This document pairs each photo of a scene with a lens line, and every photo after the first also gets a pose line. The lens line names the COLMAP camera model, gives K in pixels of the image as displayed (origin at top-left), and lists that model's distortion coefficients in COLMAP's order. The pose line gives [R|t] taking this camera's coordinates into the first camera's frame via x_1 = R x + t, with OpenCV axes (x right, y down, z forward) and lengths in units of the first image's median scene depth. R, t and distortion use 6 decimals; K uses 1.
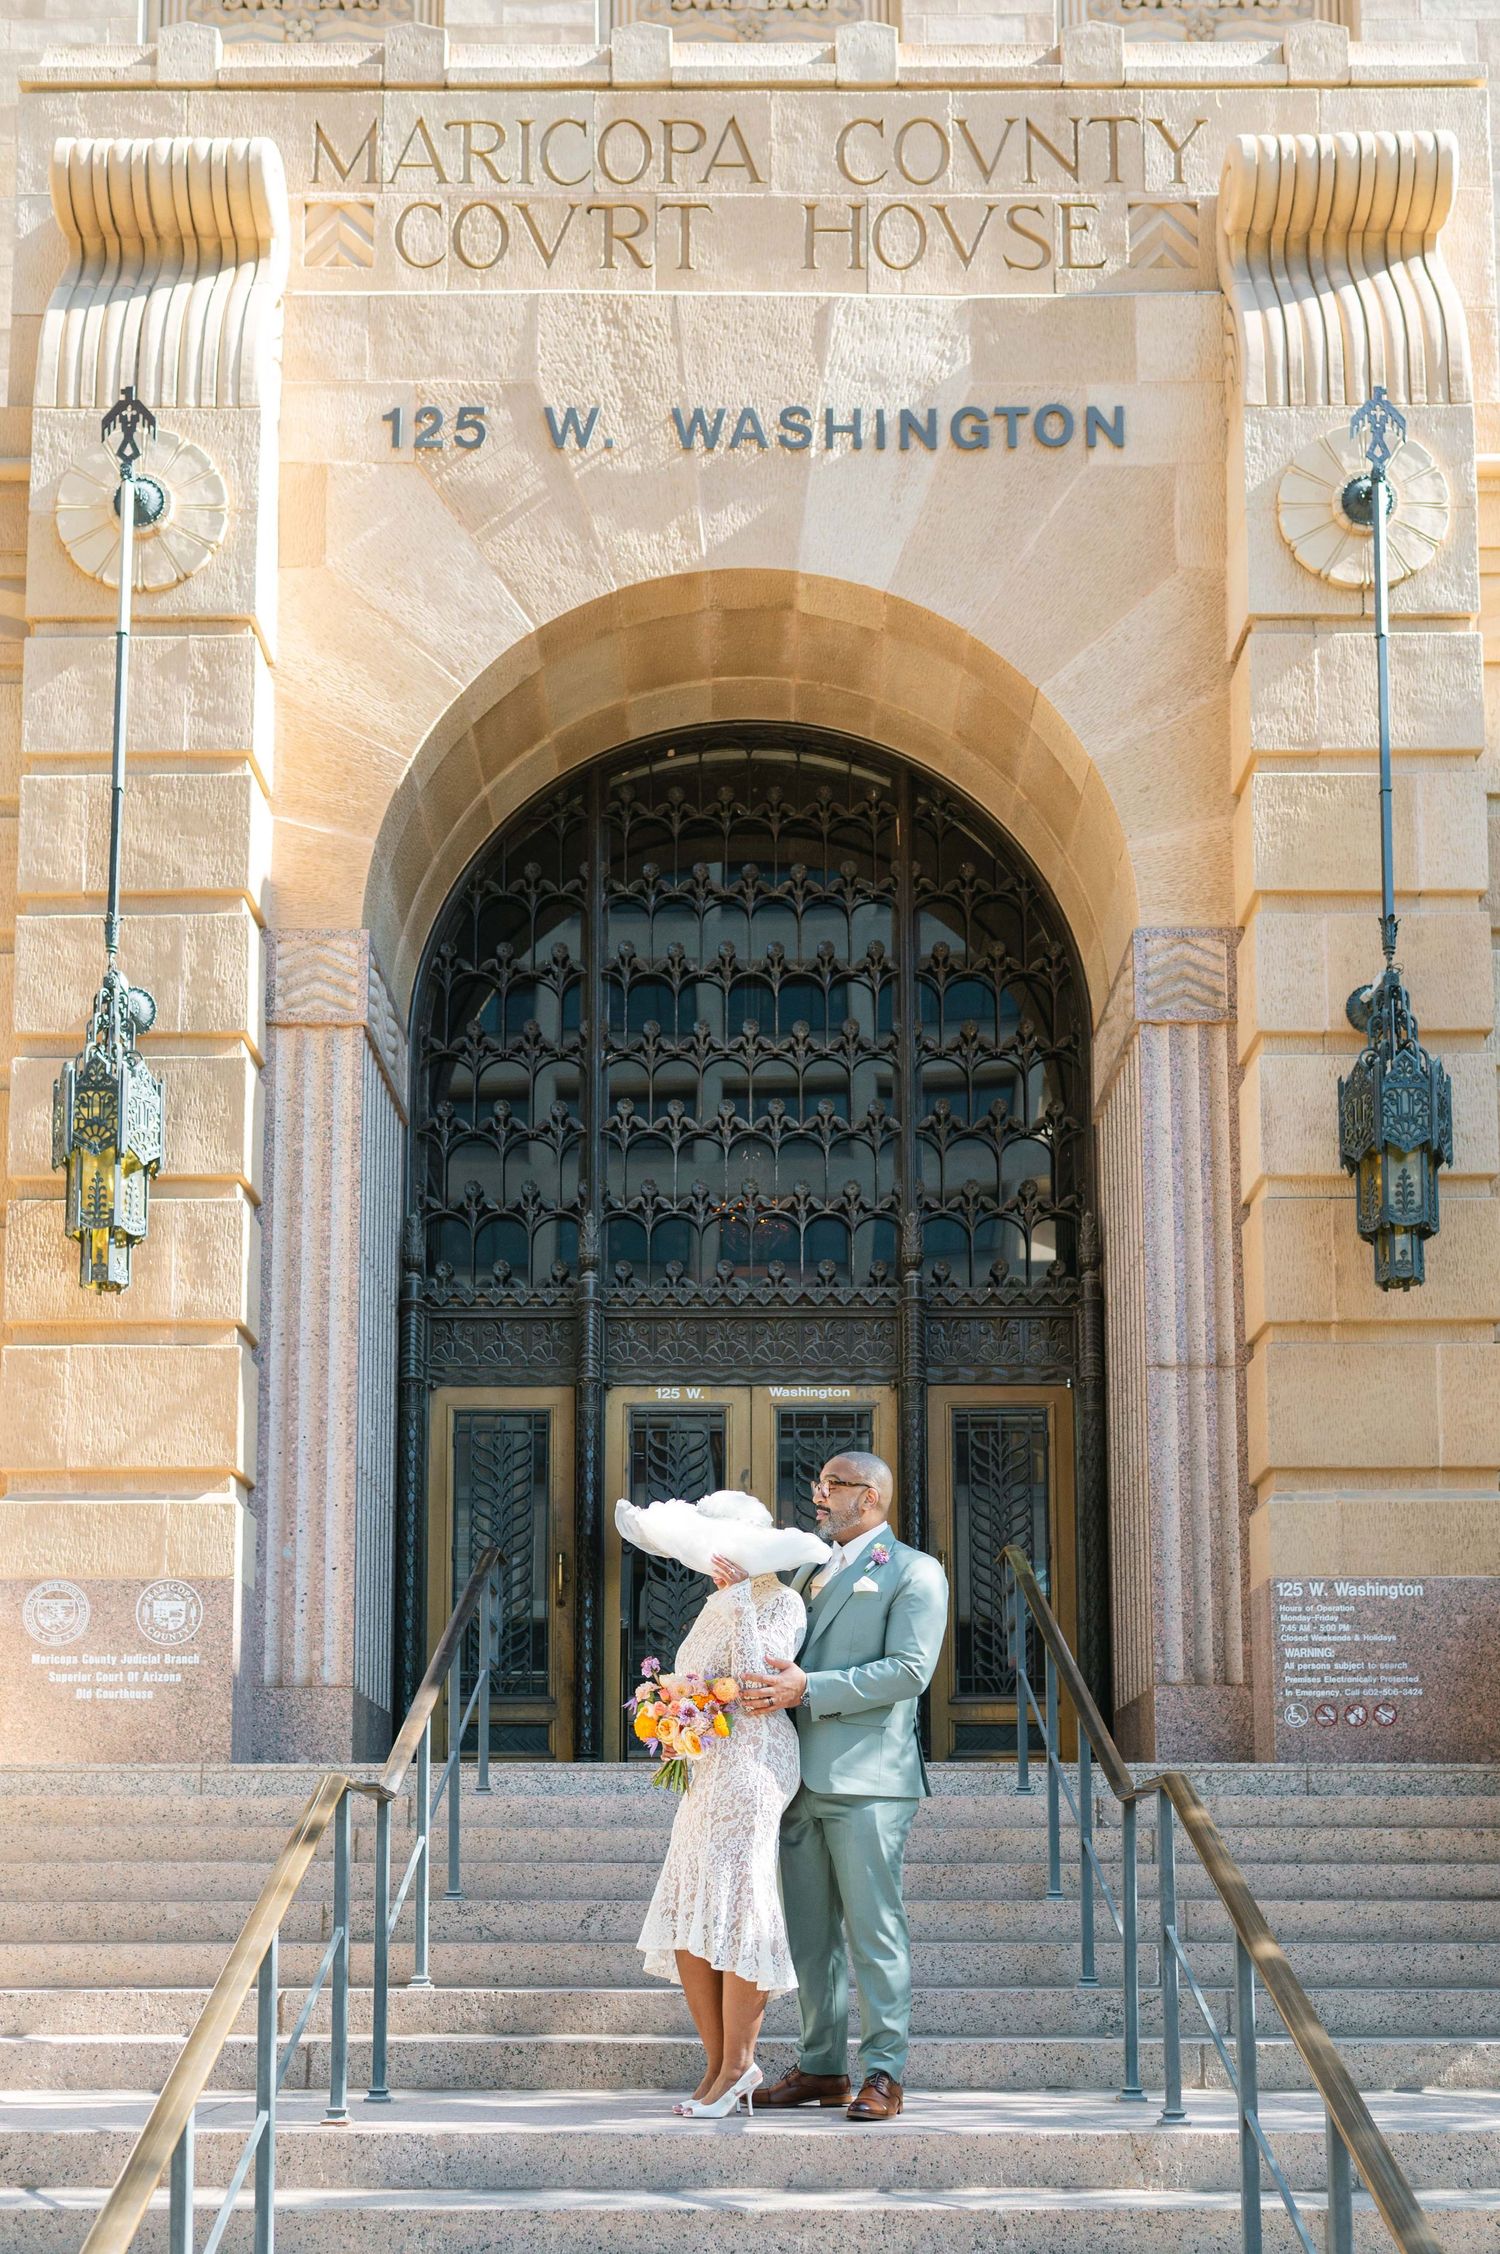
lens RADIAL K [[1924.7, 0, 750.0], [0, 1924.7, 1127.0], [0, 0, 1]] dist [0.000126, -0.001555]
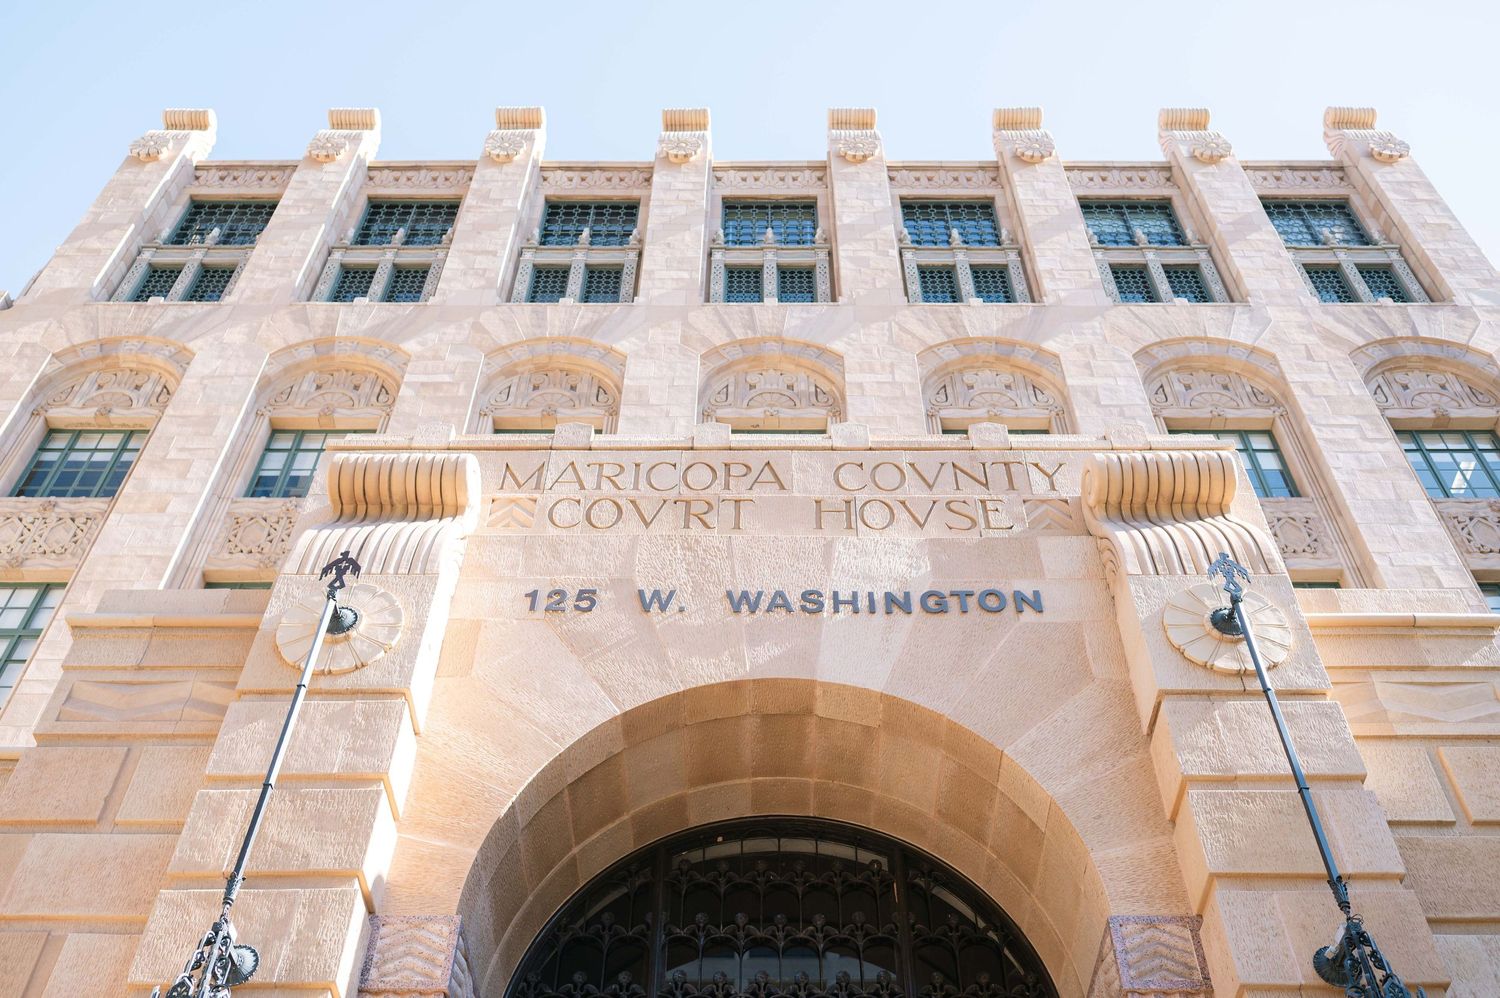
lens RADIAL K [[1280.8, 0, 775.5], [0, 1280.8, 499.3], [0, 0, 1]] dist [0.000126, -0.001555]
pose [[0.999996, 0.002871, 0.000397, -0.004463], [-0.002279, 0.863653, -0.504082, 0.052855], [-0.001791, 0.504079, 0.863656, 0.139115]]
